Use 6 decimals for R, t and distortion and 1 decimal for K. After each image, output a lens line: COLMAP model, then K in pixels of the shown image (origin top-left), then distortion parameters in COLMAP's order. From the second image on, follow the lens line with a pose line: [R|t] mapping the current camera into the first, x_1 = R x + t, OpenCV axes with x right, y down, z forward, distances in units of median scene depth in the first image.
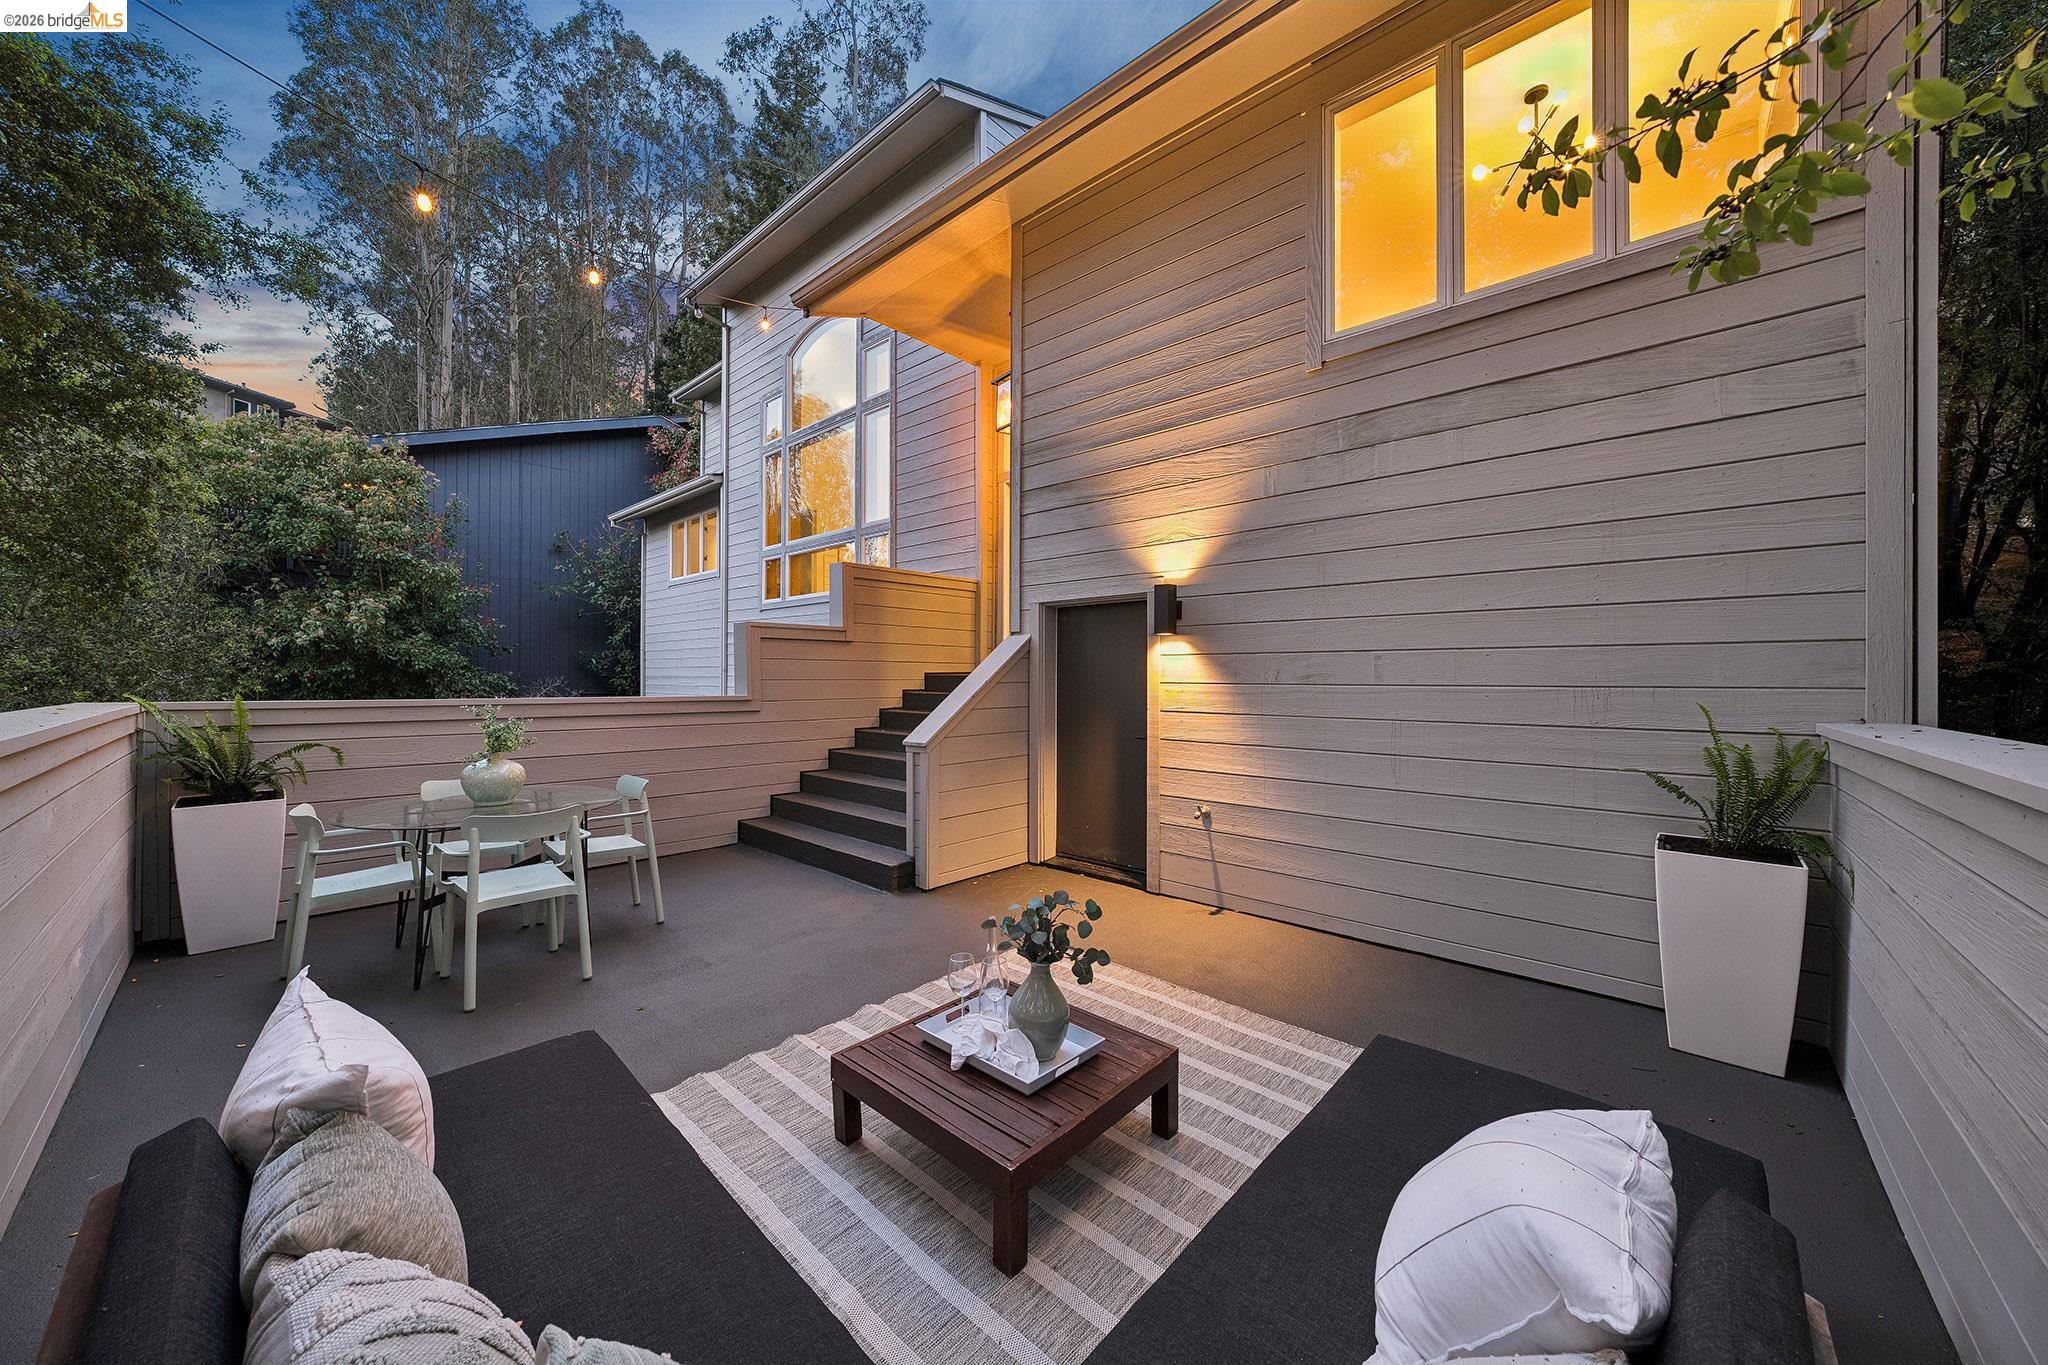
lens RADIAL K [[710.2, 0, 1028.7], [0, 710.2, 677.2], [0, 0, 1]] dist [-0.000212, -0.000007]
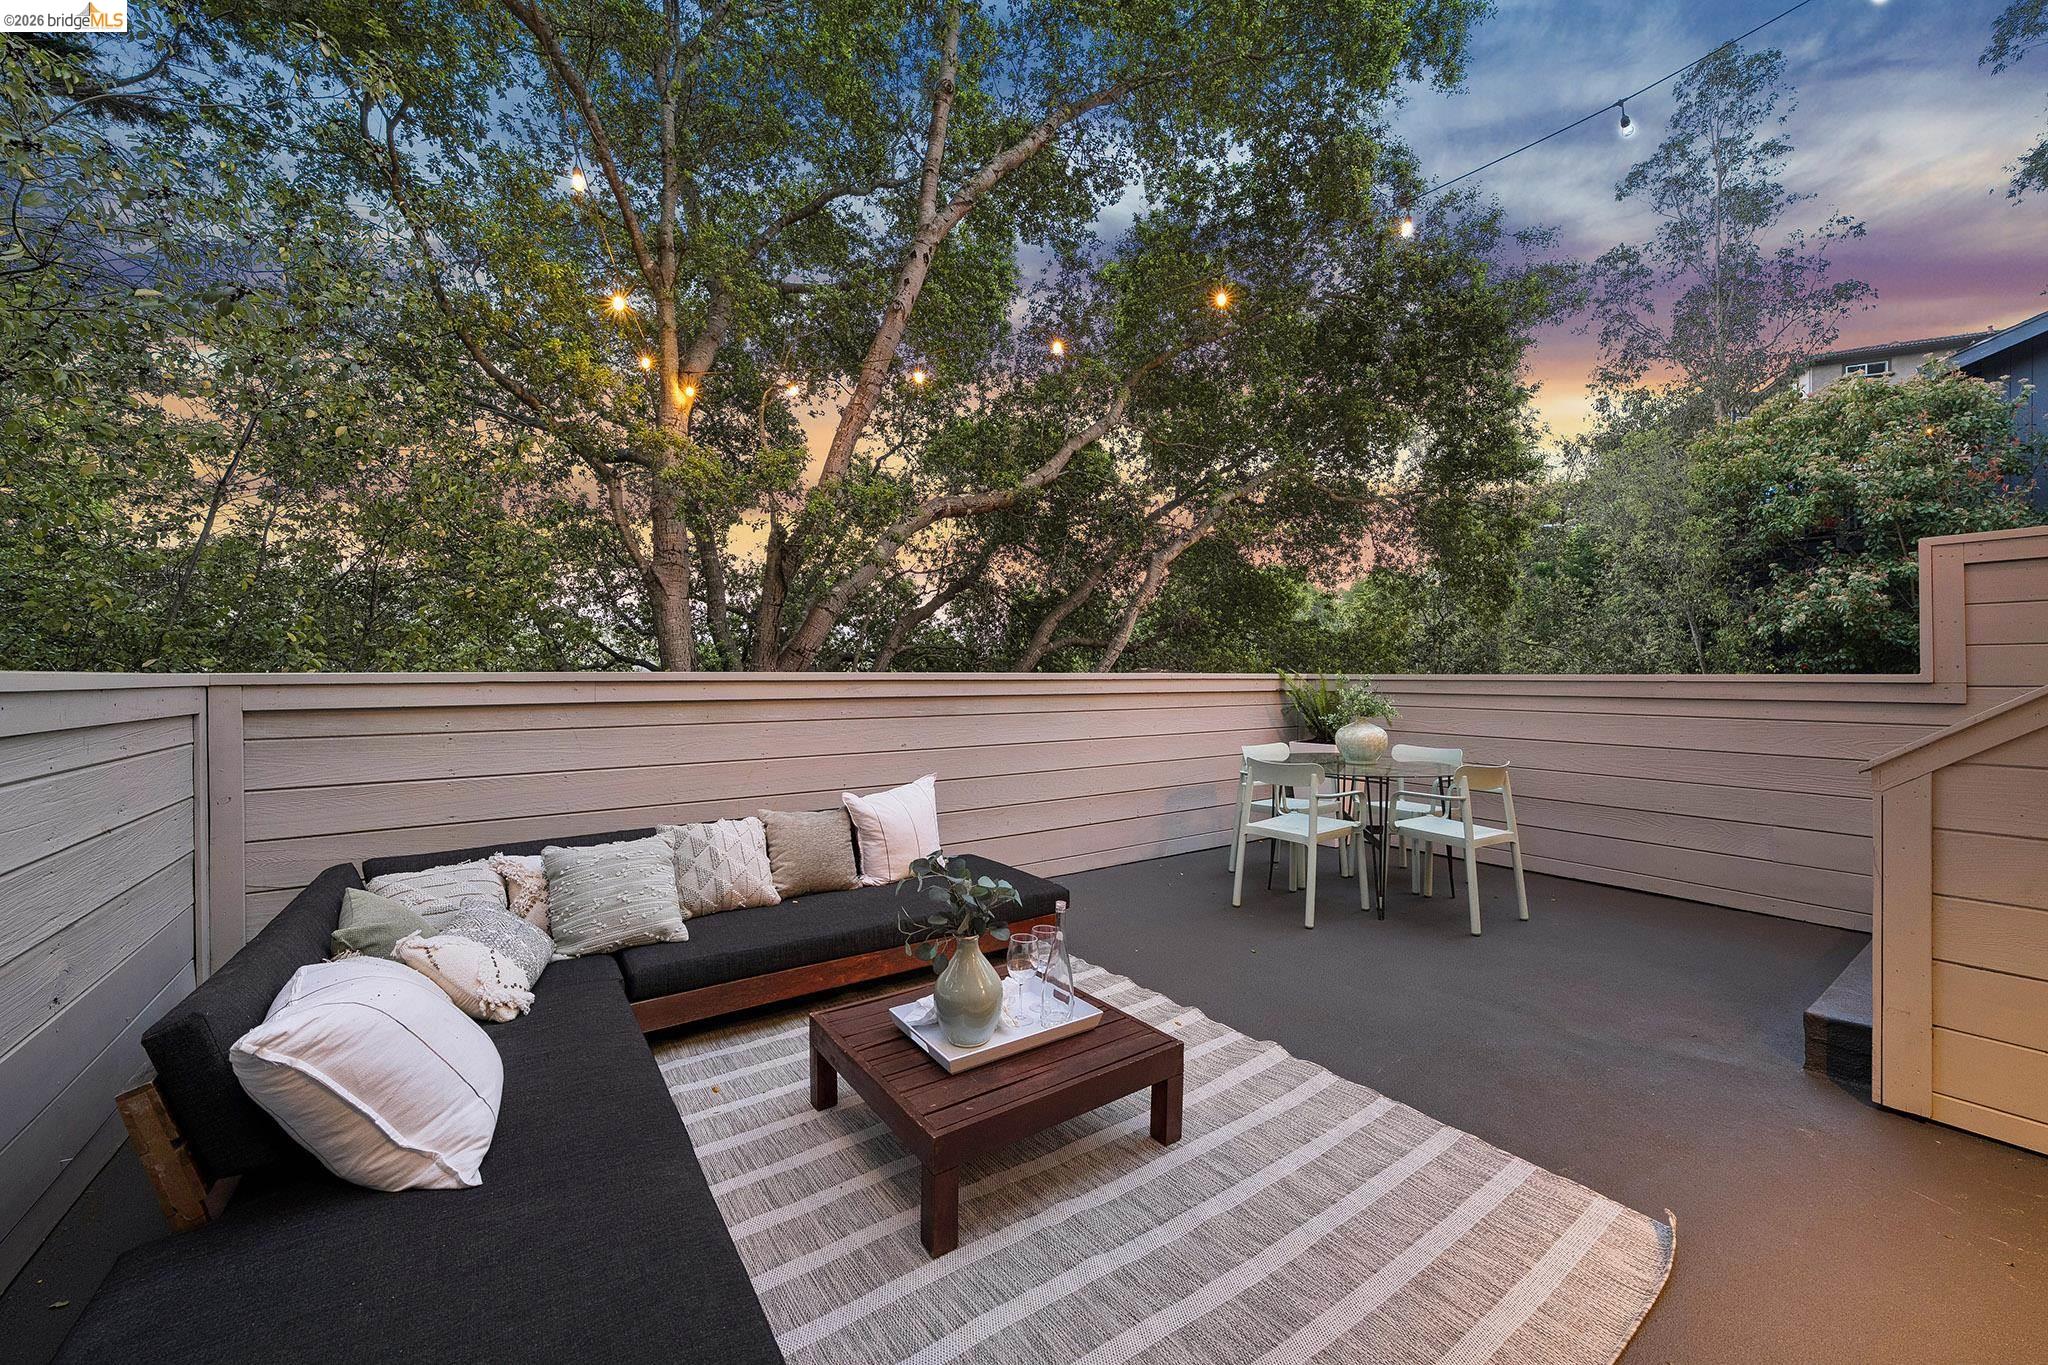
lens RADIAL K [[799.7, 0, 1029.3], [0, 799.7, 678.9], [0, 0, 1]] dist [0.000548, -0.000045]
pose [[-0.216970, -0.003097, -0.976173, 0.472737], [0.000771, 0.999994, -0.003344, 0.040760], [0.976178, -0.001478, -0.216966, 0.628085]]
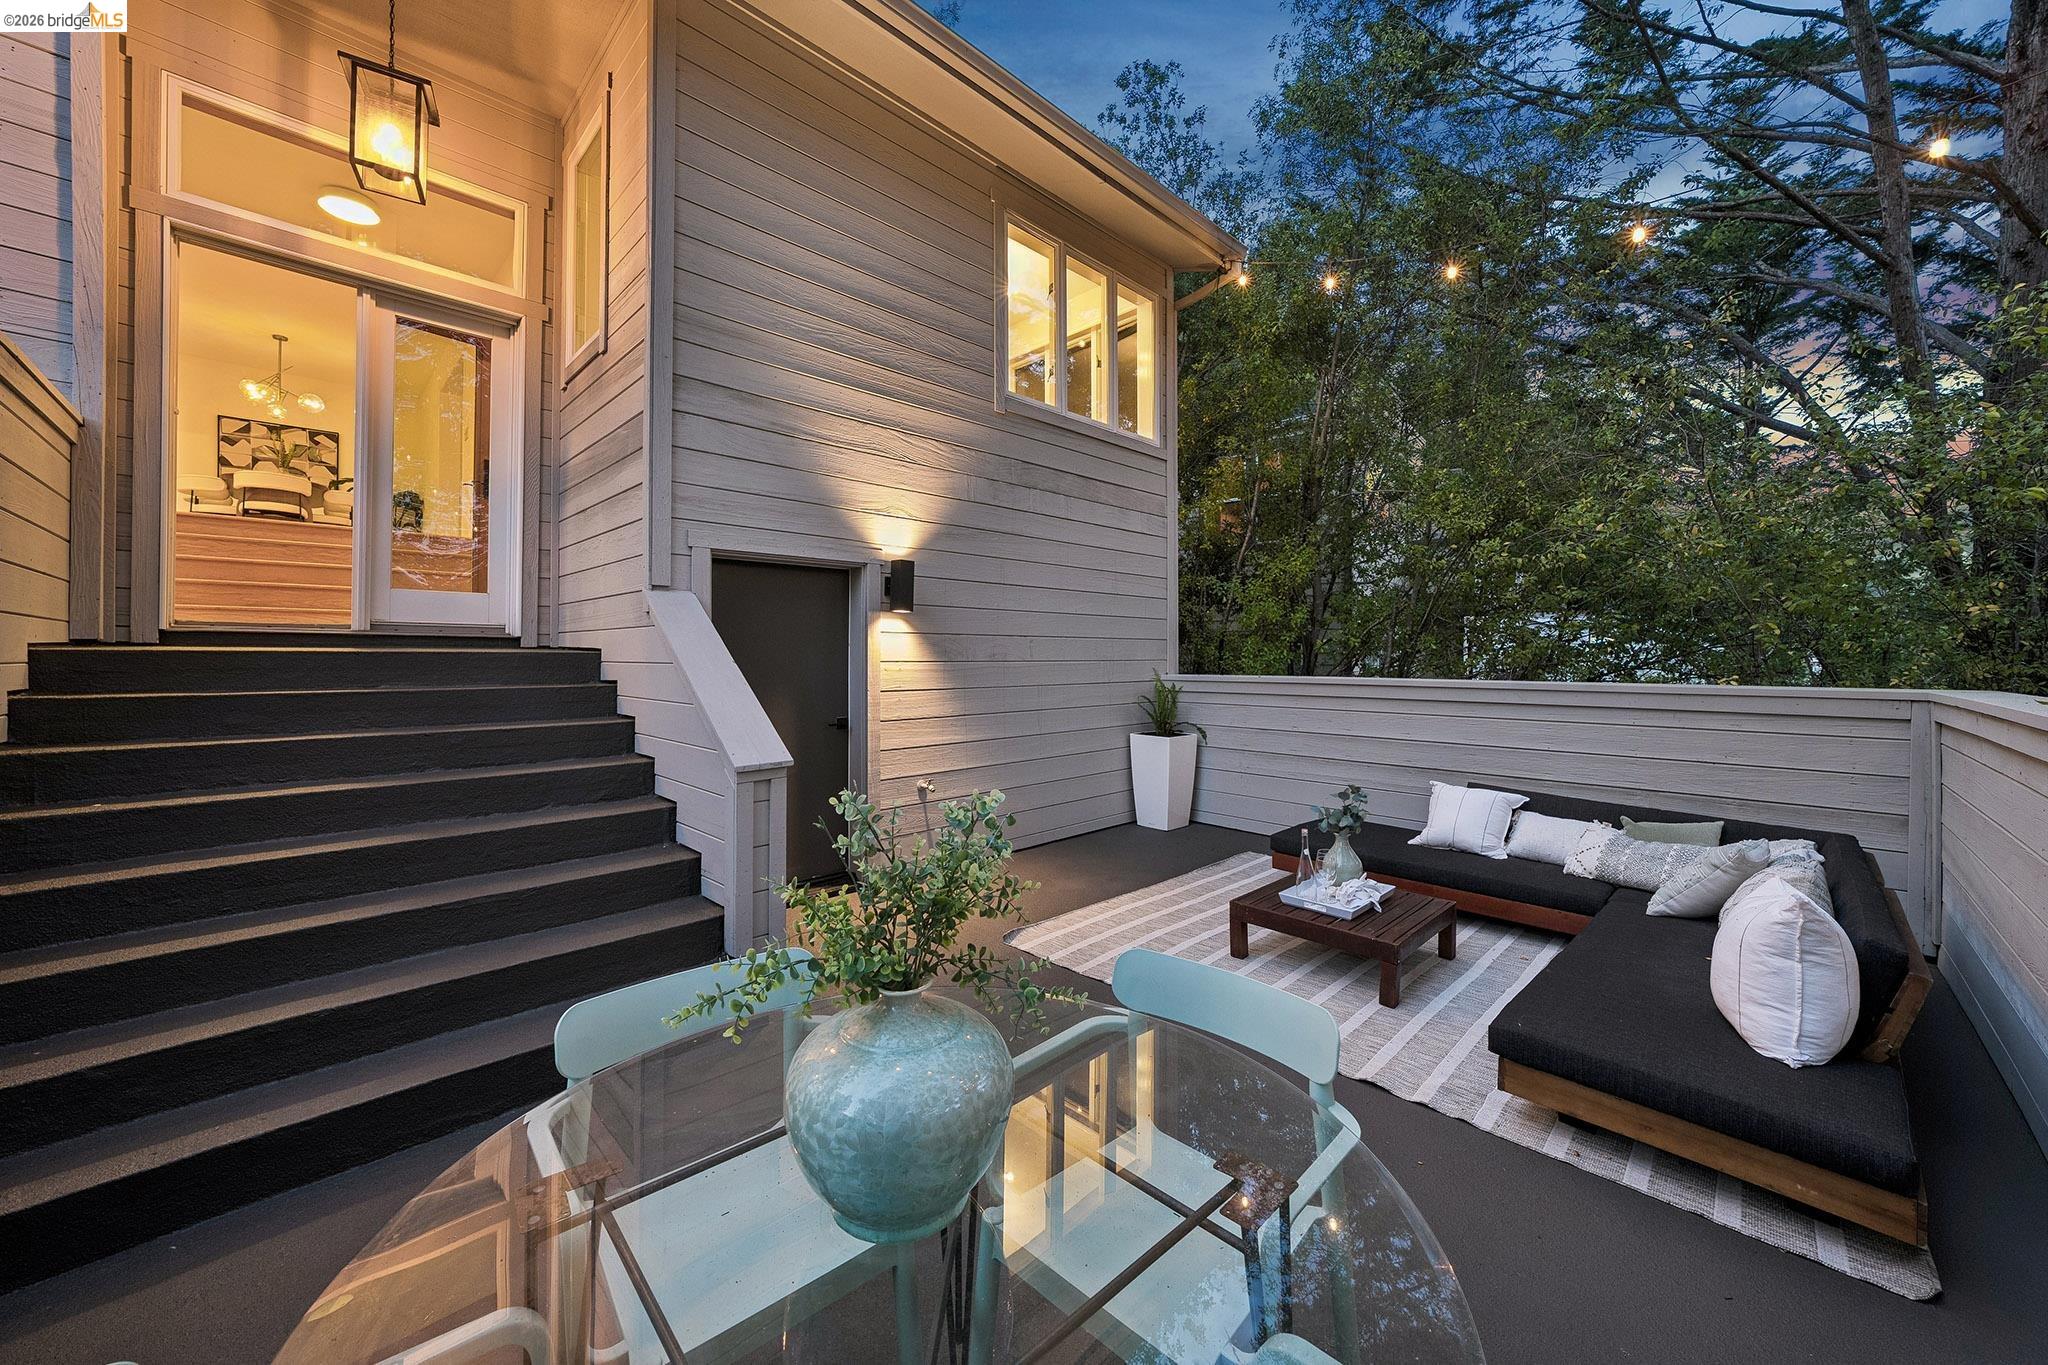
lens RADIAL K [[755.4, 0, 1023.7], [0, 755.4, 651.9], [0, 0, 1]] dist [0.001758, 0.000065]
pose [[0.062331, -0.000664, 0.998055, -0.840303], [-0.000662, 1.000000, 0.000707, -0.006887], [-0.998055, -0.000705, 0.062331, 0.783247]]
